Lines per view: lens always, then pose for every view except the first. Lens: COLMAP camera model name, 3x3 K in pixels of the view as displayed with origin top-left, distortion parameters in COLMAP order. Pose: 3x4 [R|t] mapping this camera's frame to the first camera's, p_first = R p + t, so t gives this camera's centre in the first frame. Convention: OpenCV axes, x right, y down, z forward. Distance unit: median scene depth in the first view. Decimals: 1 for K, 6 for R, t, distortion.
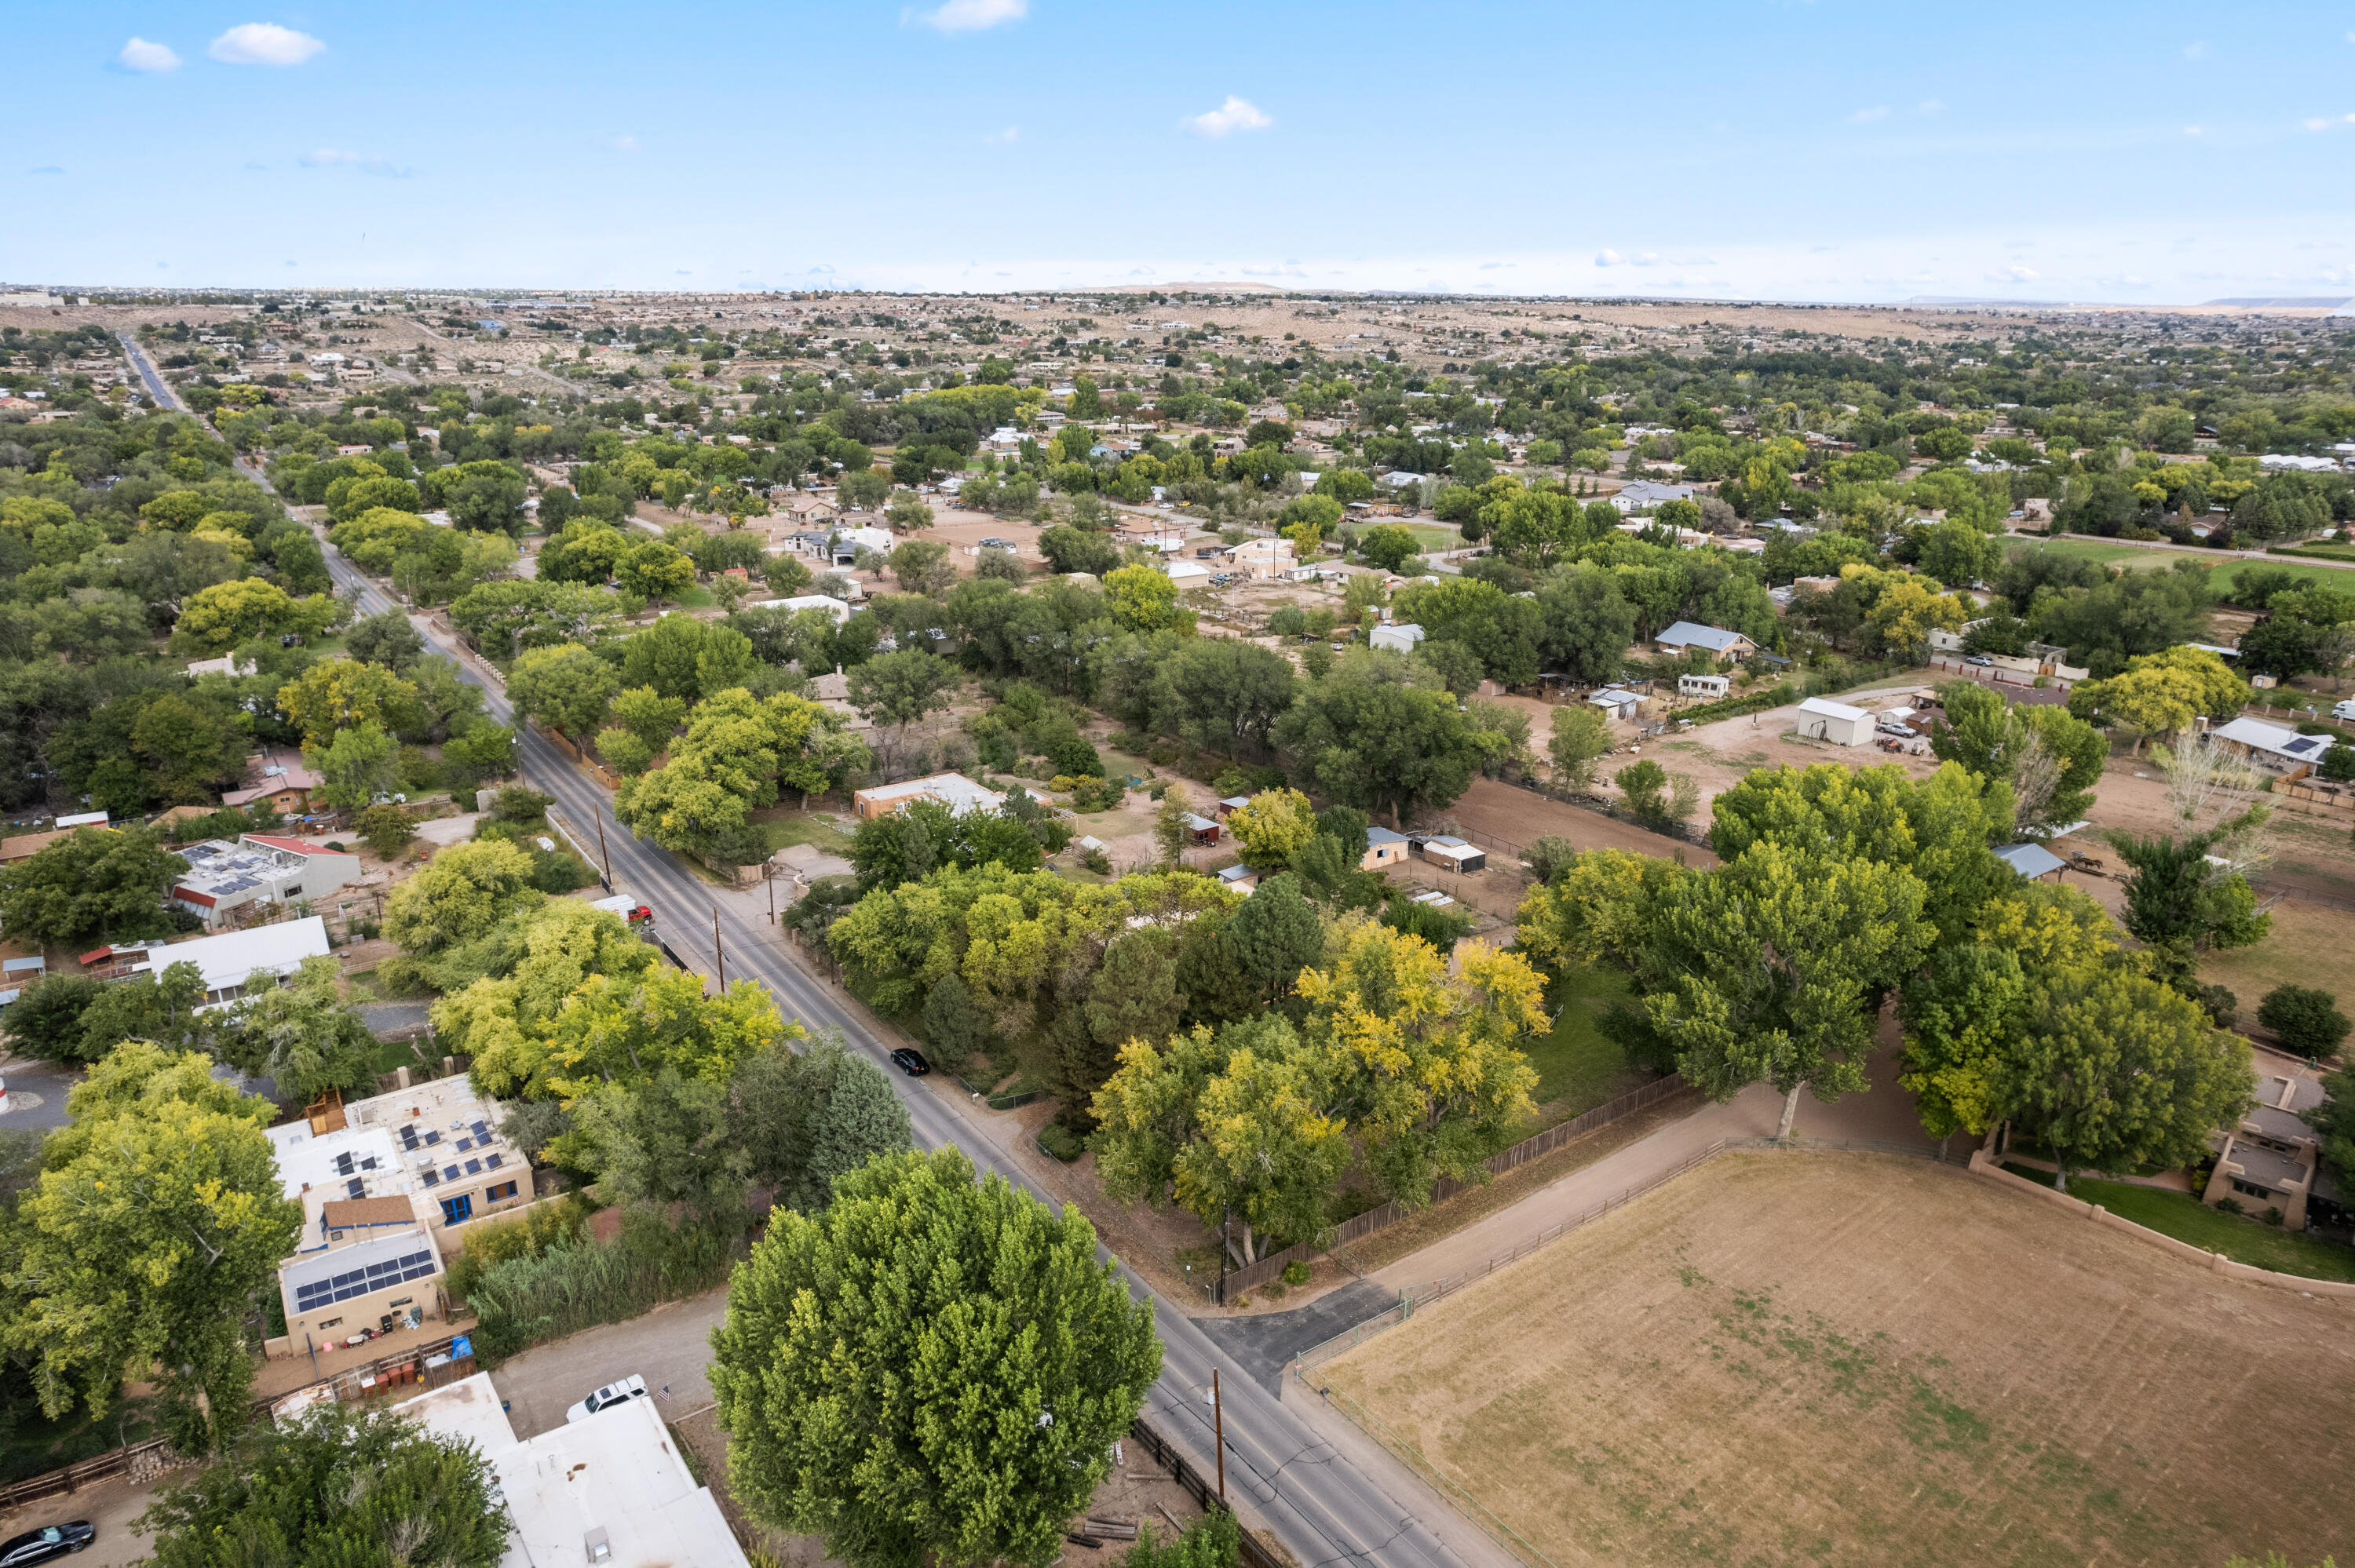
lens RADIAL K [[1520.3, 0, 1178.1], [0, 1520.3, 782.8], [0, 0, 1]] dist [-0.043359, 0.035485]
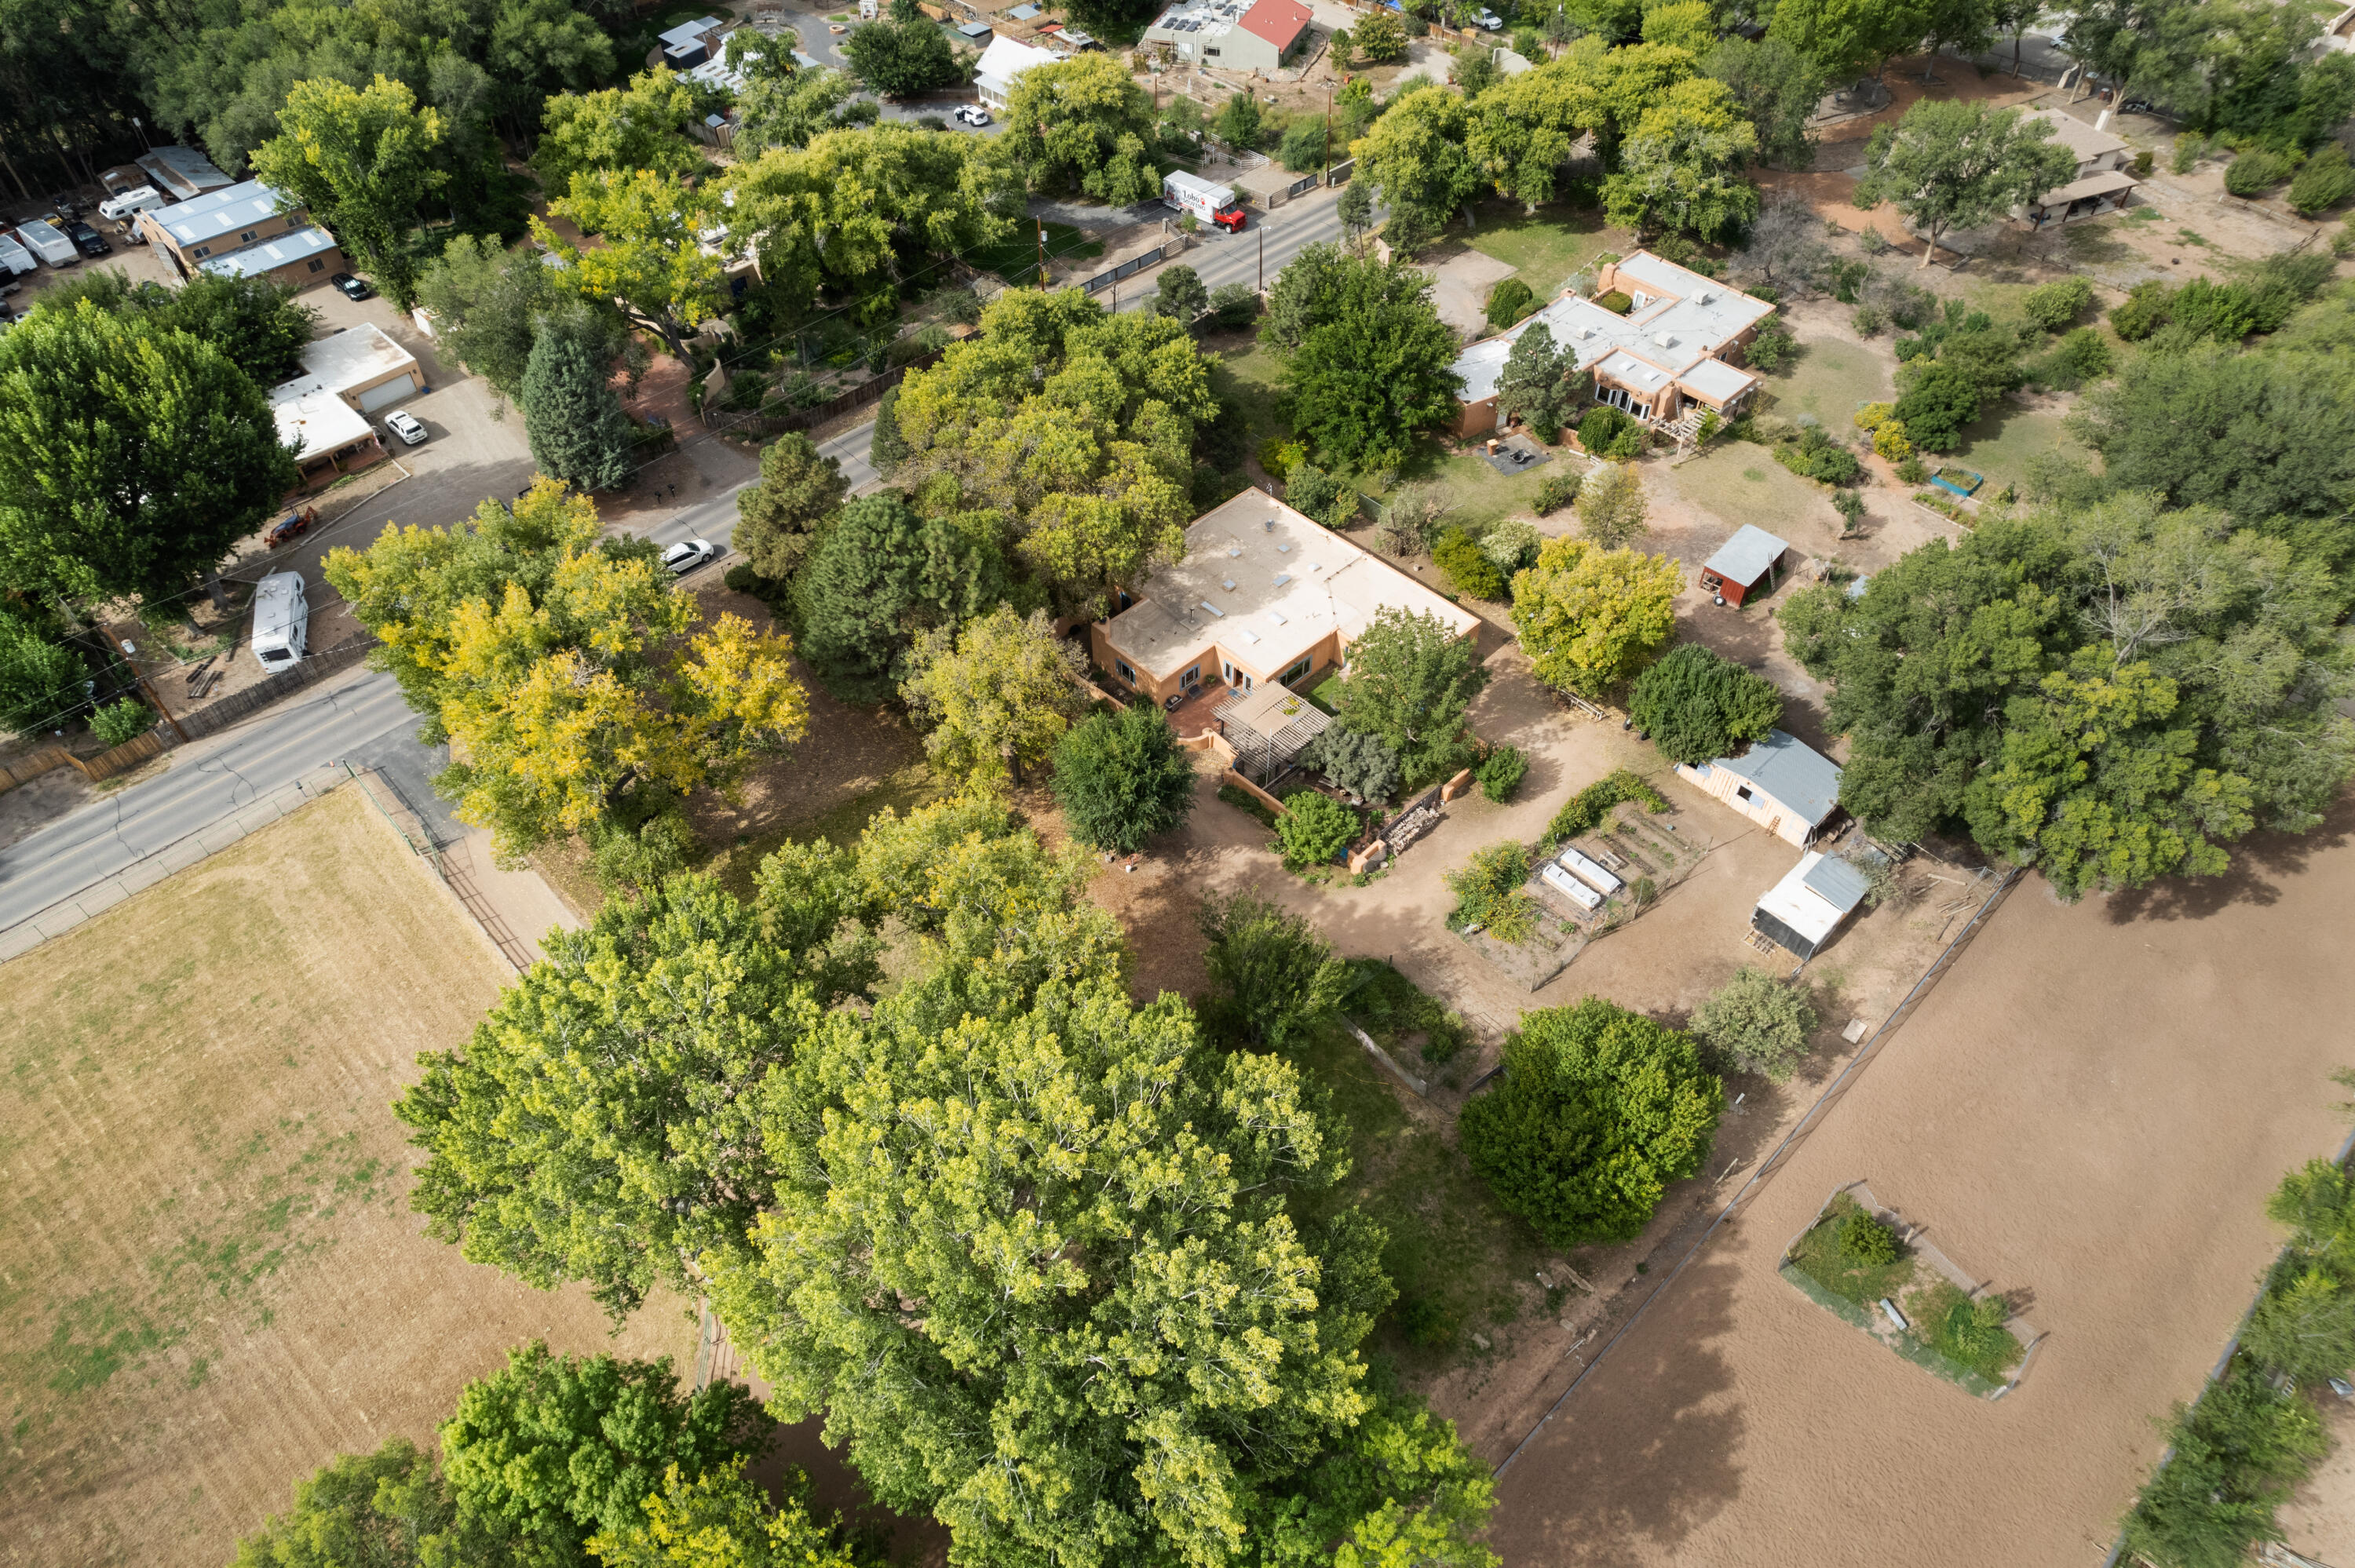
lens RADIAL K [[1520.3, 0, 1180.0], [0, 1520.3, 792.6], [0, 0, 1]] dist [-0.043359, 0.035485]
pose [[0.145001, 0.728716, -0.669289, 0.922972], [-0.295279, 0.677484, 0.673666, -0.511863], [0.944344, 0.099945, 0.313411, 1.266622]]
